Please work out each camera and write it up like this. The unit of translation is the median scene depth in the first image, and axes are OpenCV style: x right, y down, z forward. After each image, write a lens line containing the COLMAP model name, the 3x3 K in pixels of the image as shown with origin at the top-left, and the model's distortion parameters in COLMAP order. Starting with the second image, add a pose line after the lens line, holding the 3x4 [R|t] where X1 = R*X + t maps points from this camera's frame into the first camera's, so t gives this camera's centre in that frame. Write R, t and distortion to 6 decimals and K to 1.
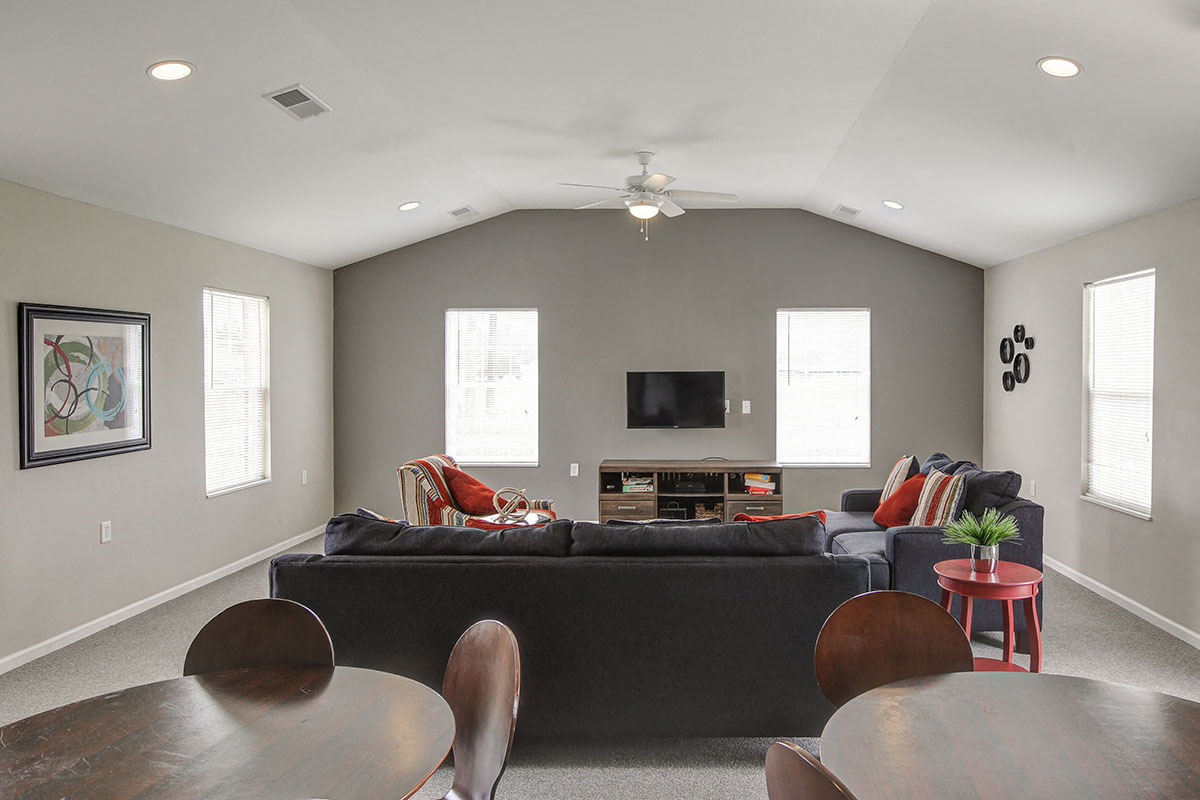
lens RADIAL K [[814.0, 0, 675.6], [0, 814.0, 376.6], [0, 0, 1]] dist [0.010461, 0.000838]
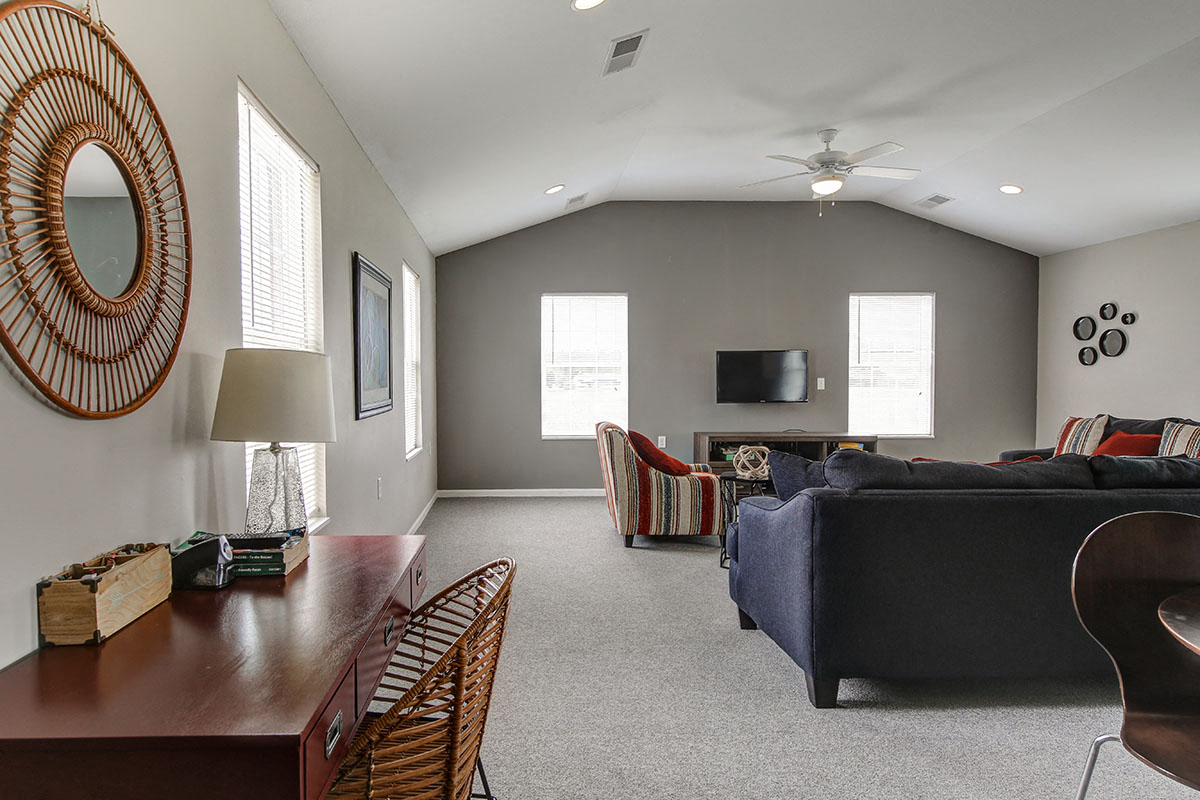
lens RADIAL K [[693.7, 0, 527.3], [0, 693.7, 396.2], [0, 0, 1]] dist [0.011509, -0.000215]
pose [[0.999340, -0.002863, 0.036215, -0.421201], [0.002312, 0.999881, 0.015260, 0.048585], [-0.036255, -0.015166, 0.999227, 0.102296]]
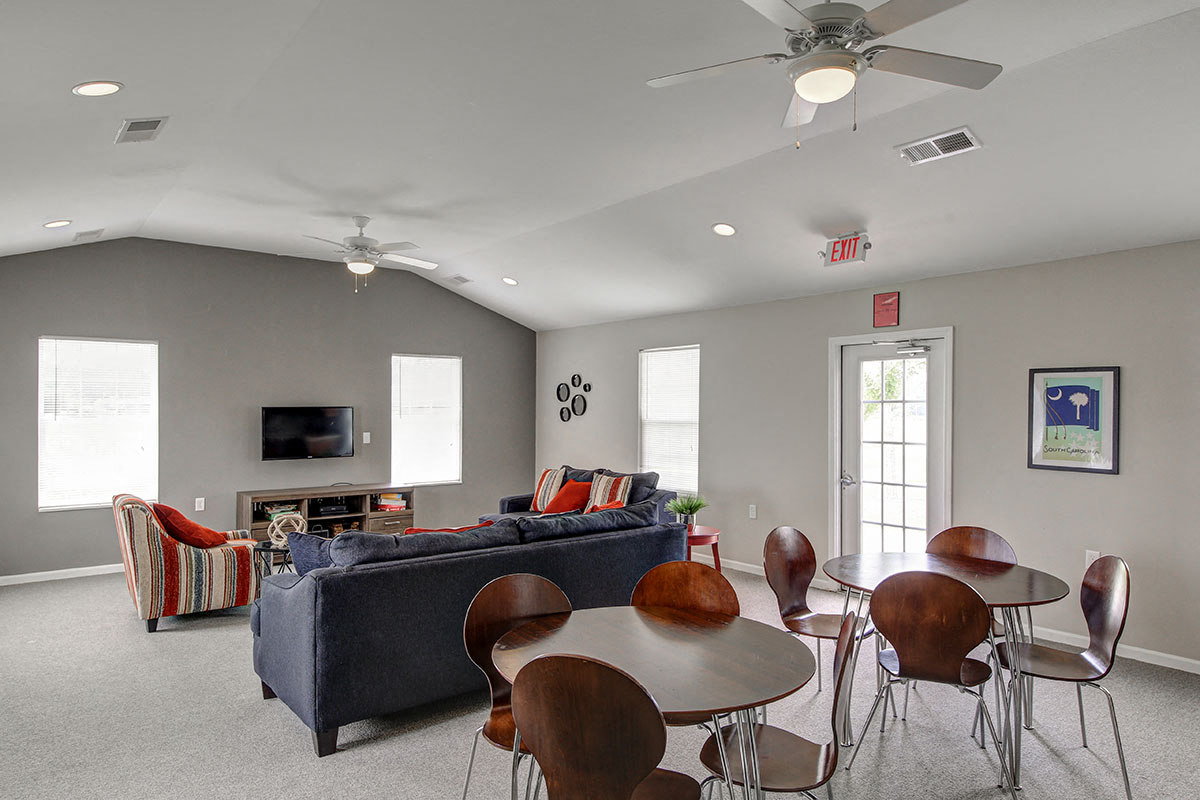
lens RADIAL K [[745.7, 0, 574.1], [0, 745.7, 406.4], [0, 0, 1]] dist [0.010364, 0.001216]
pose [[0.782194, 0.002926, 0.623028, -0.422182], [0.001295, 0.999979, -0.006322, 0.000277], [-0.623033, 0.005751, 0.782174, -0.011323]]
